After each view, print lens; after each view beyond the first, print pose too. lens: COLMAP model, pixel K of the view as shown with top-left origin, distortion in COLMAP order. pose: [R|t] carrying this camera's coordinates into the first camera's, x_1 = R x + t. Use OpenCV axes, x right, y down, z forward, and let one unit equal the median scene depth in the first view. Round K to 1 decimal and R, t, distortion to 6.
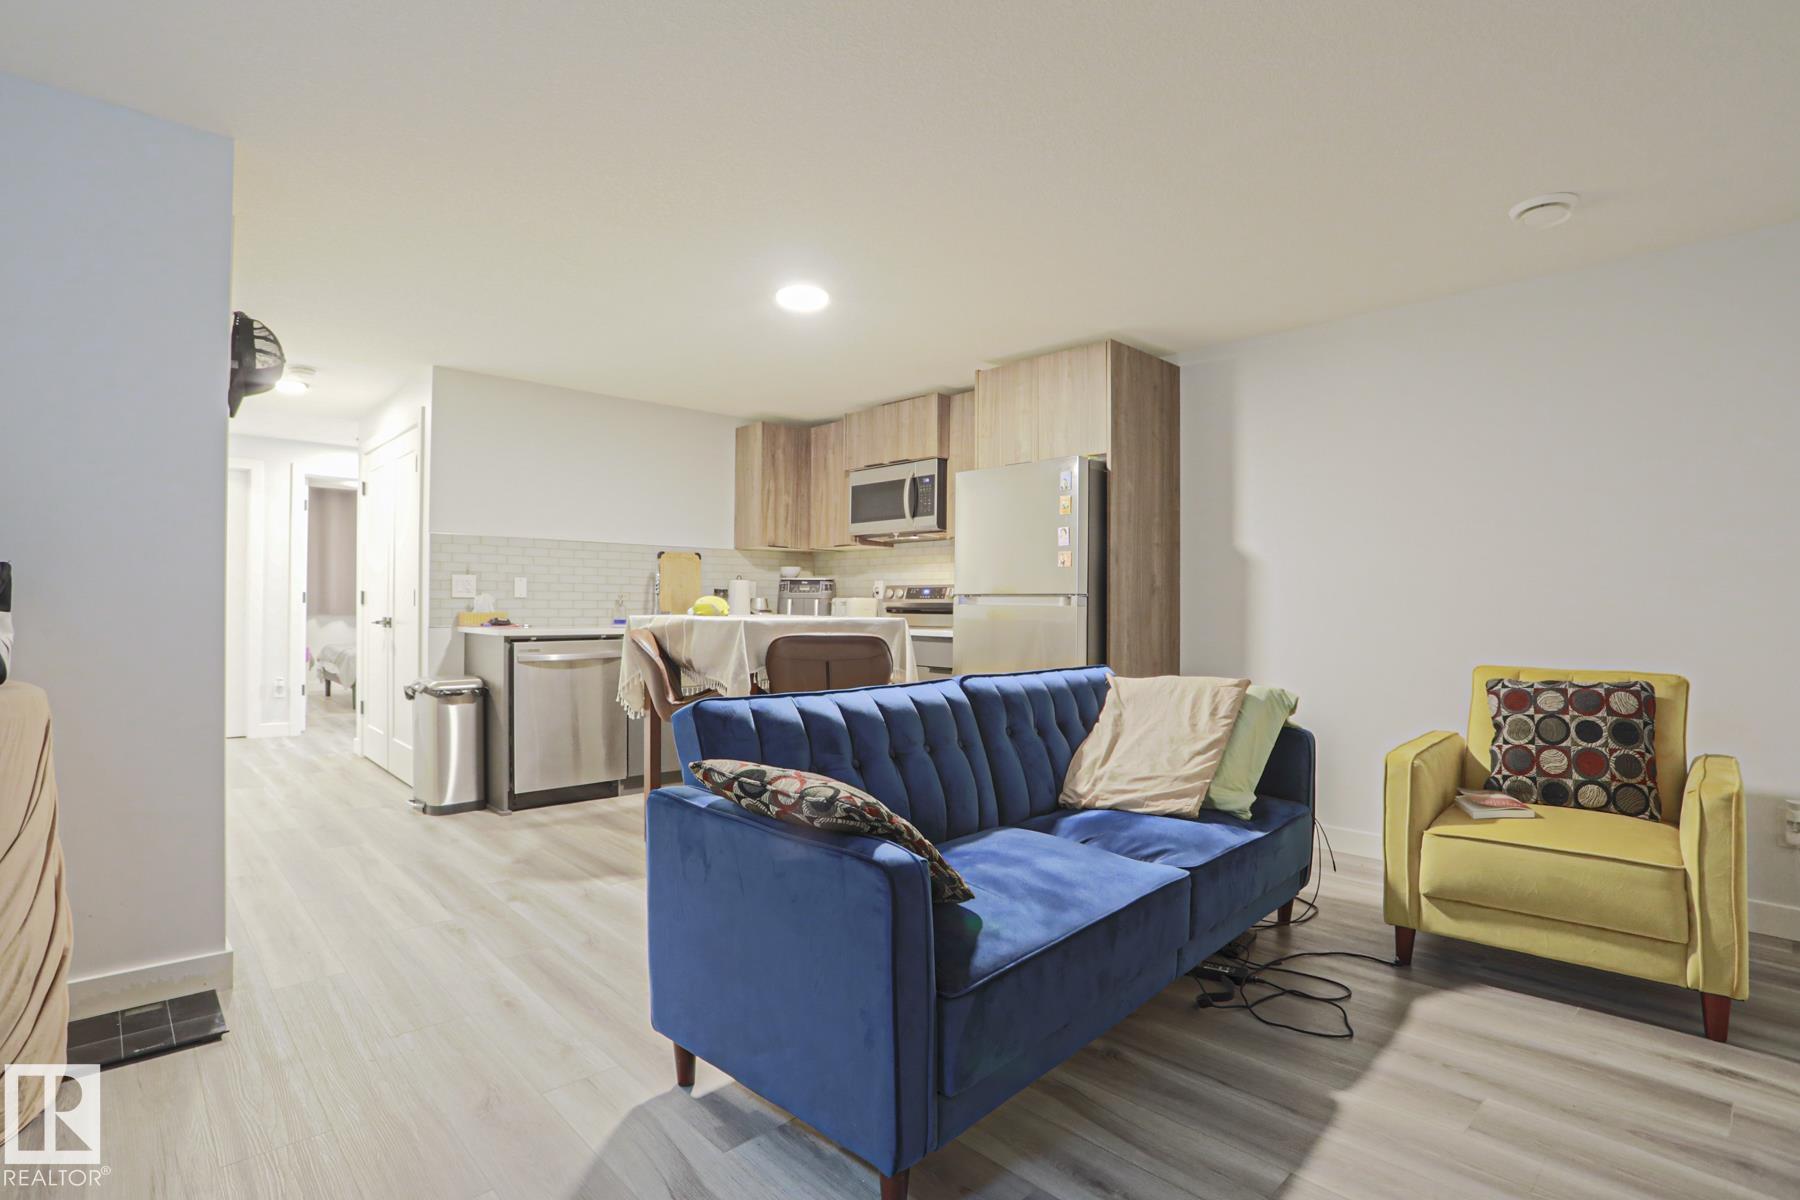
lens RADIAL K [[918.0, 0, 908.7], [0, 918.0, 615.4], [0, 0, 1]] dist [-0.051198, 0.000209]
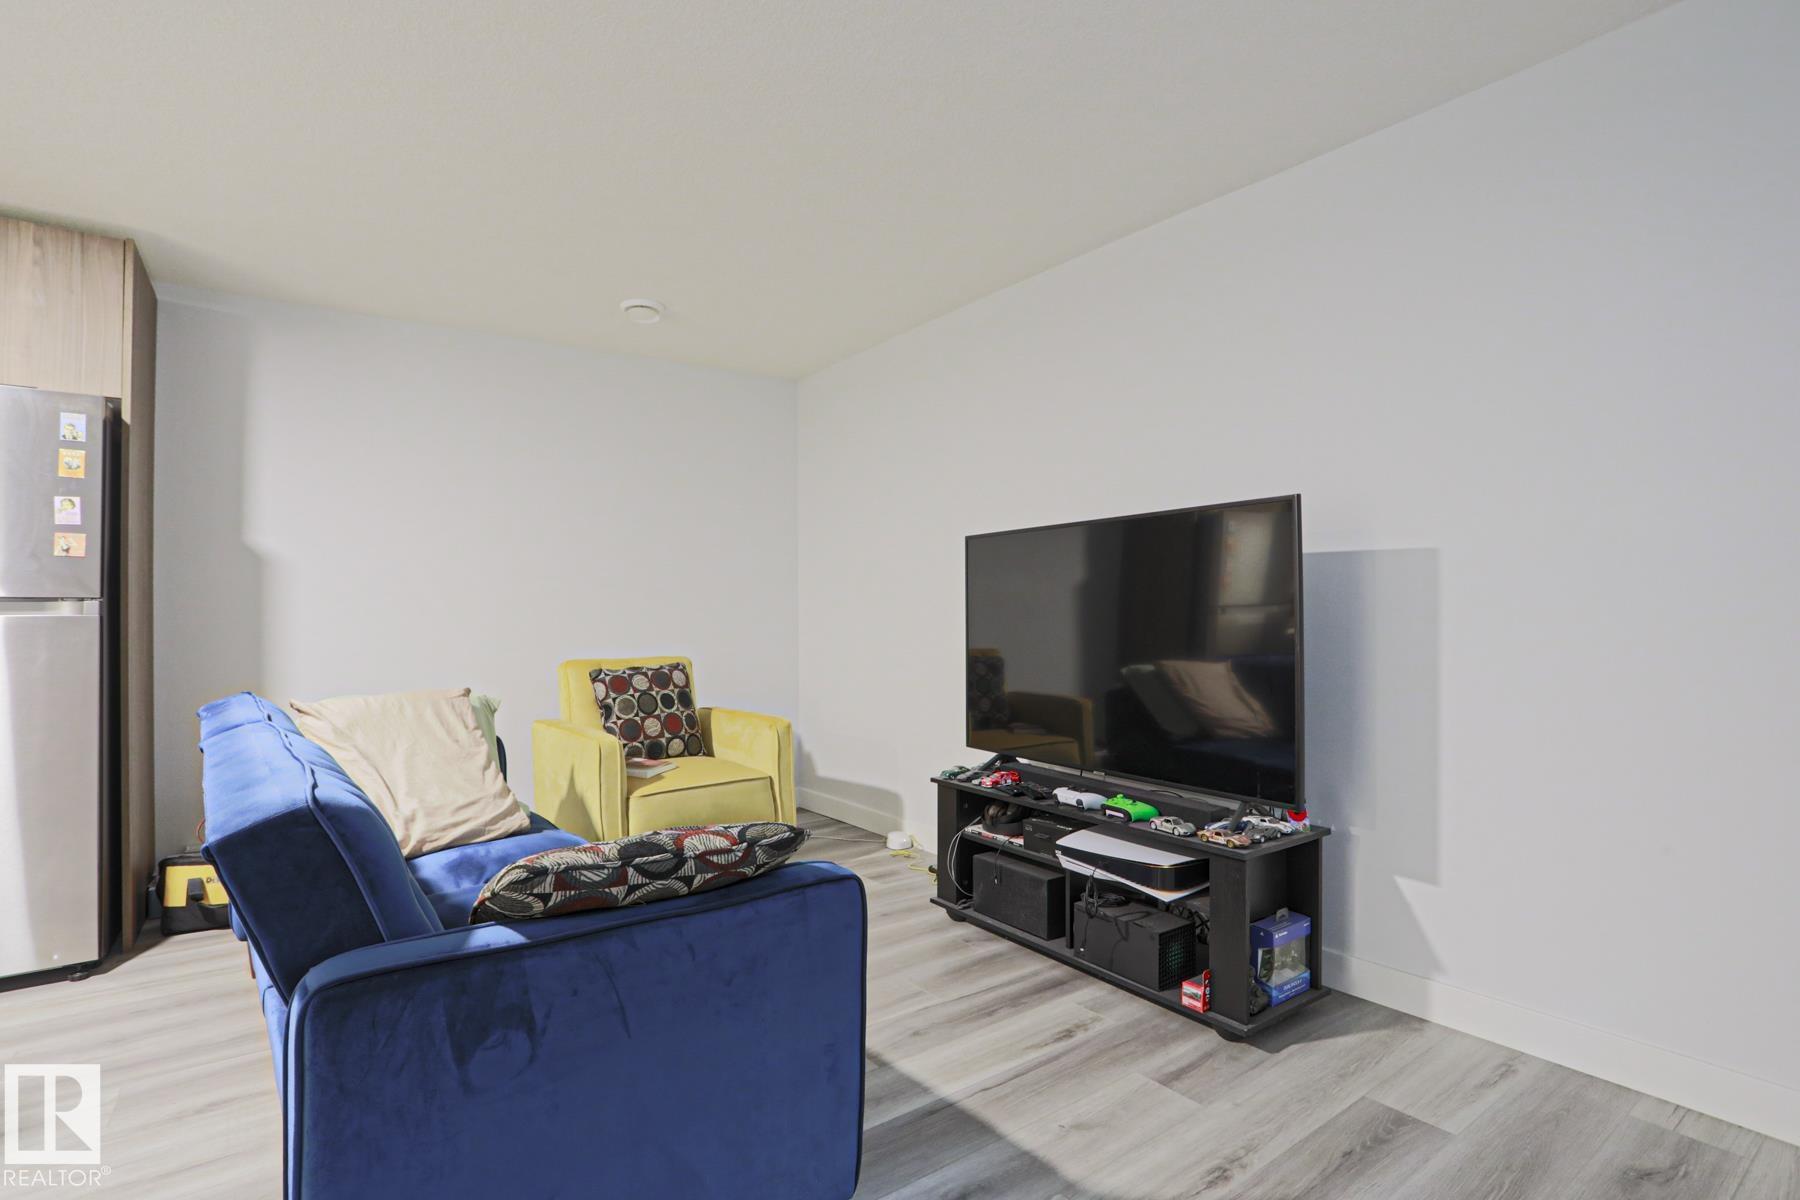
lens RADIAL K [[888.4, 0, 904.0], [0, 888.4, 598.7], [0, 0, 1]] dist [-0.054612, -0.000137]
pose [[0.097431, 0.010479, 0.995187, -0.546130], [0.018575, 0.999751, -0.012345, -0.004359], [-0.995069, 0.019688, 0.097212, 0.484247]]
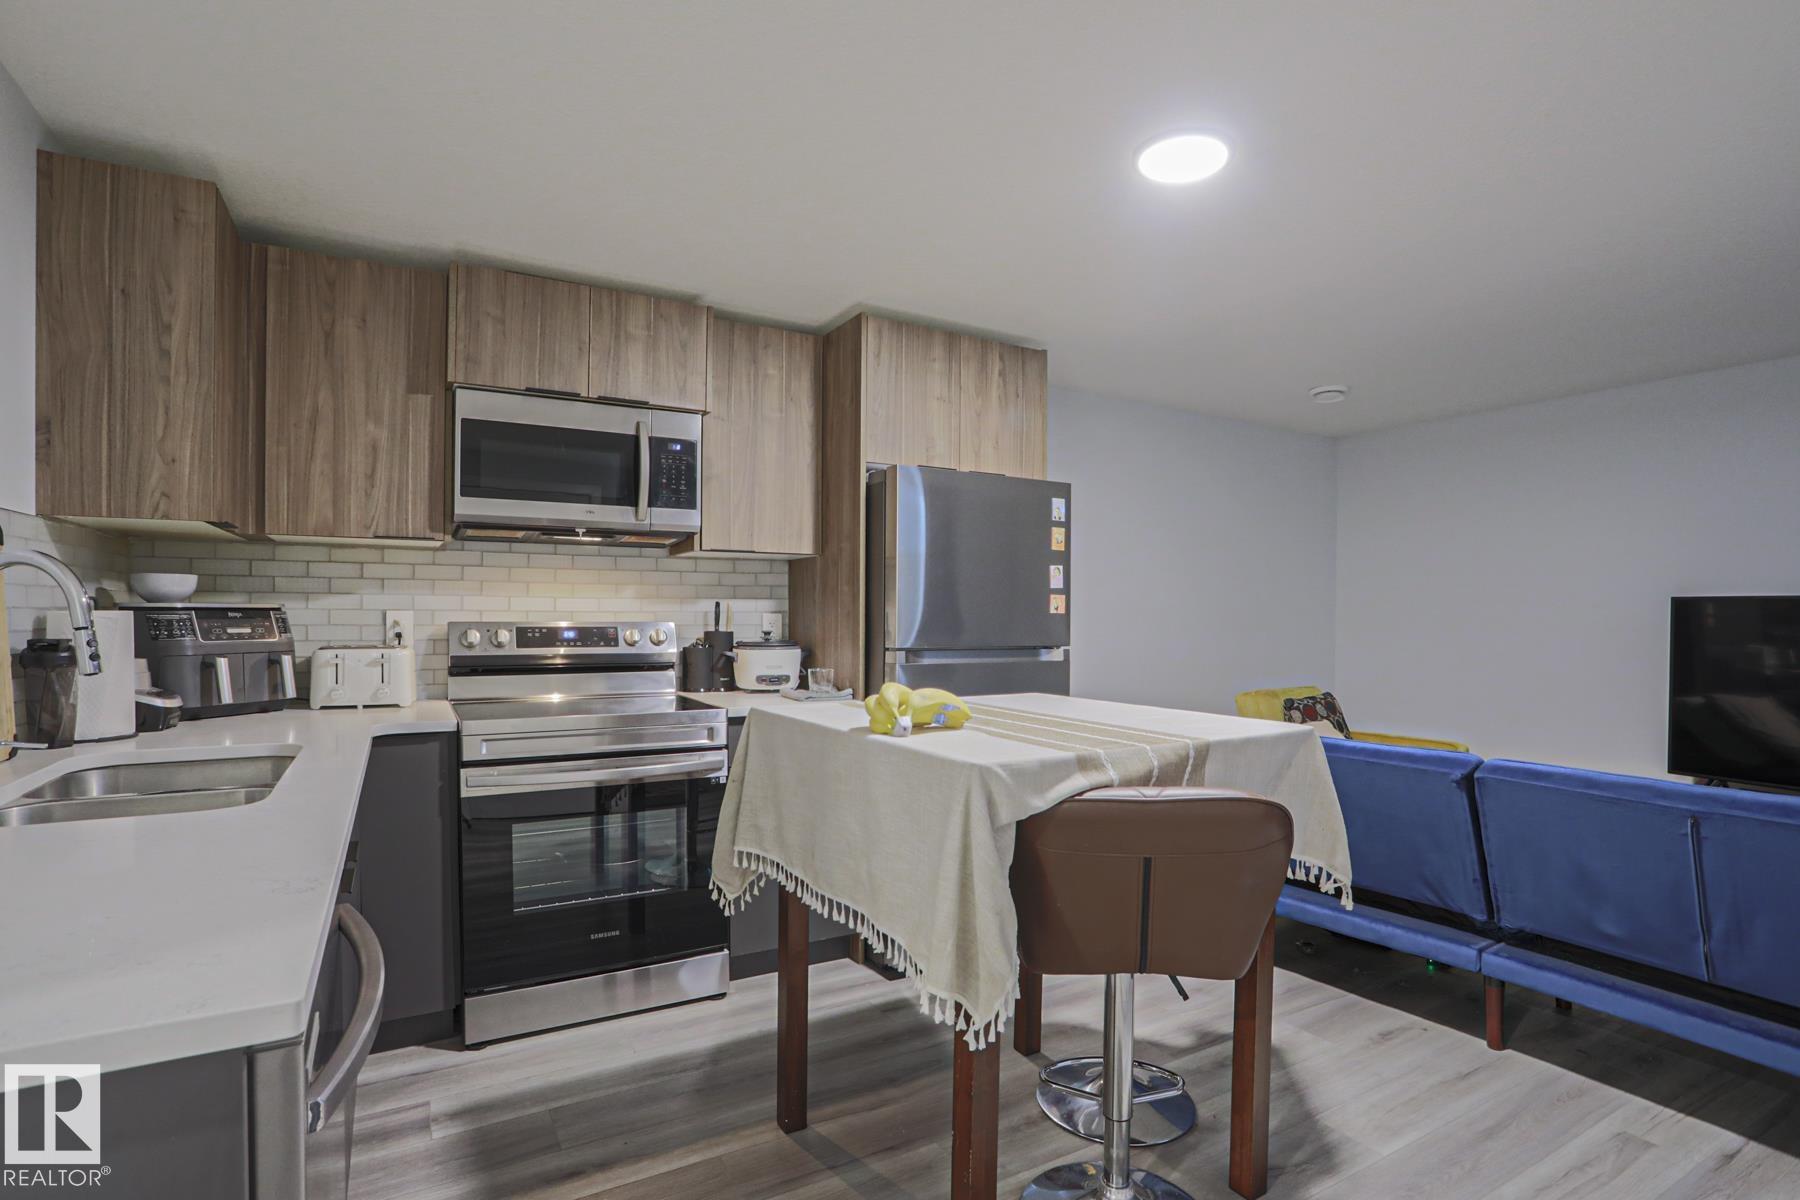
lens RADIAL K [[918.0, 0, 908.7], [0, 918.0, 615.4], [0, 0, 1]] dist [-0.051198, 0.000209]
pose [[0.196999, 0.000267, 0.980404, -0.989175], [0.006006, 0.999981, -0.001479, -0.071926], [-0.980385, 0.006179, 0.196993, 1.394151]]
